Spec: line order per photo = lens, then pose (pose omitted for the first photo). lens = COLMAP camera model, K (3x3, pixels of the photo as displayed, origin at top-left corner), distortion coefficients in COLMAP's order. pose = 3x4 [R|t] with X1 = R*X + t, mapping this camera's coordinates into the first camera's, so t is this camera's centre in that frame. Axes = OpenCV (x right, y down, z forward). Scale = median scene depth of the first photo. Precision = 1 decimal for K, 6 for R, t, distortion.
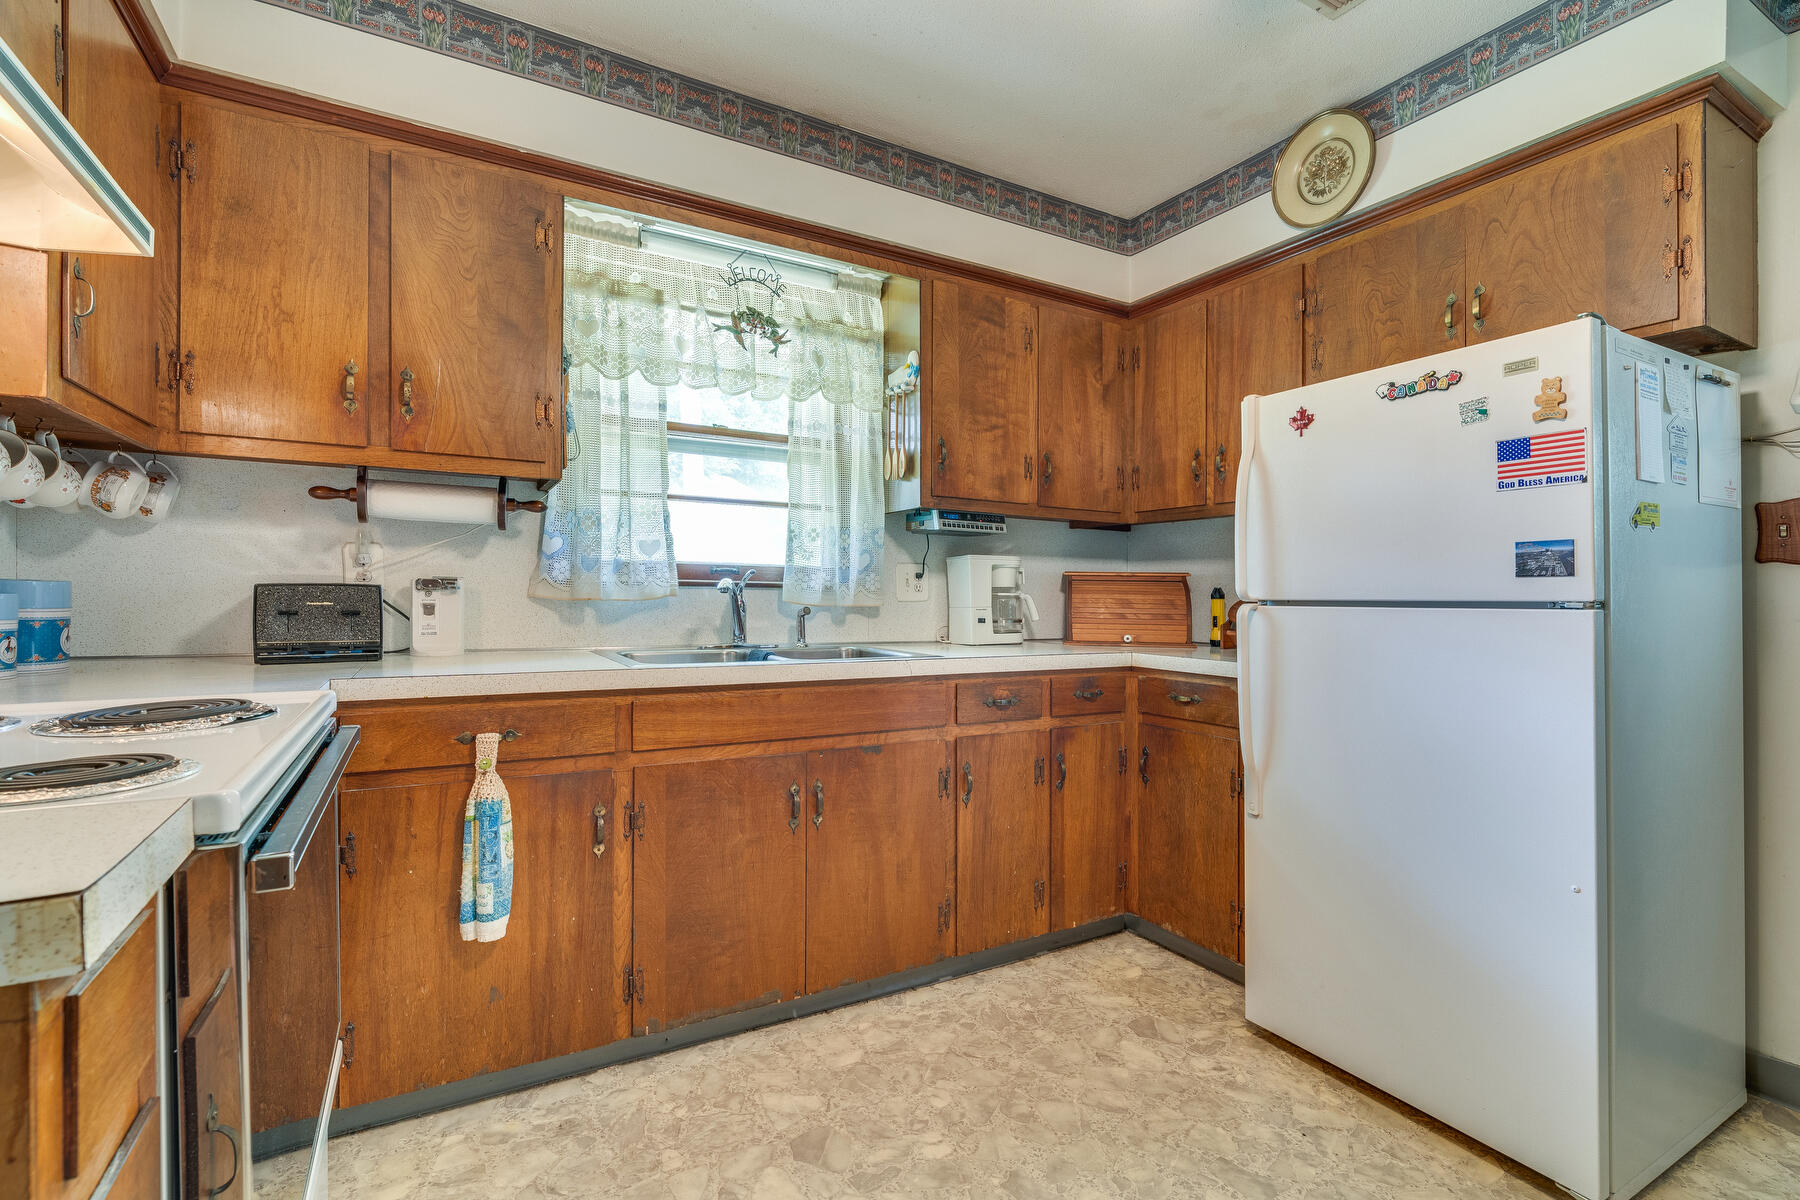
lens RADIAL K [[812.6, 0, 887.7], [0, 812.6, 605.0], [0, 0, 1]] dist [-0.009353, 0.000903]
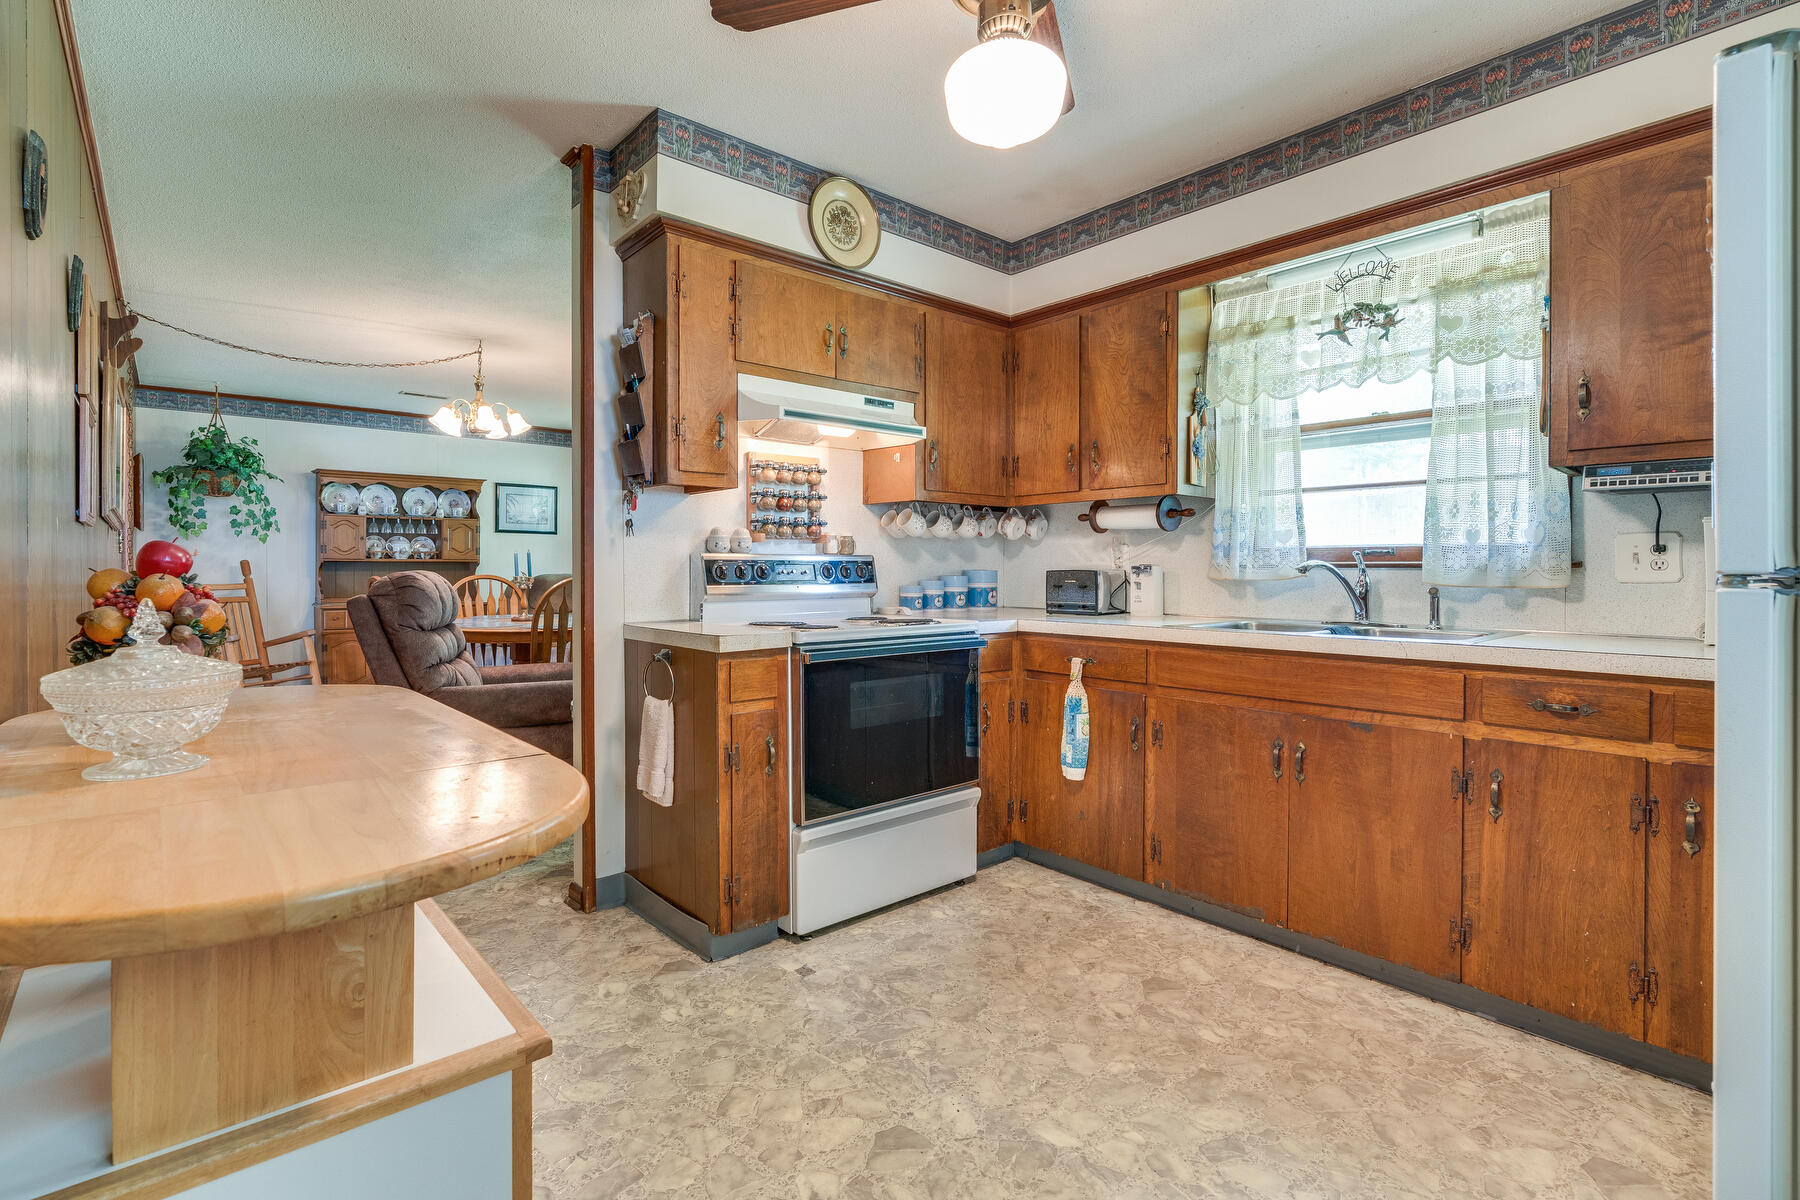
lens RADIAL K [[812.6, 0, 887.7], [0, 812.6, 605.0], [0, 0, 1]] dist [-0.009353, 0.000903]
pose [[0.202523, 0.029111, -0.978845, 0.854167], [-0.012235, 0.999555, 0.027196, 0.006018], [0.979201, 0.006469, 0.202789, 0.216457]]
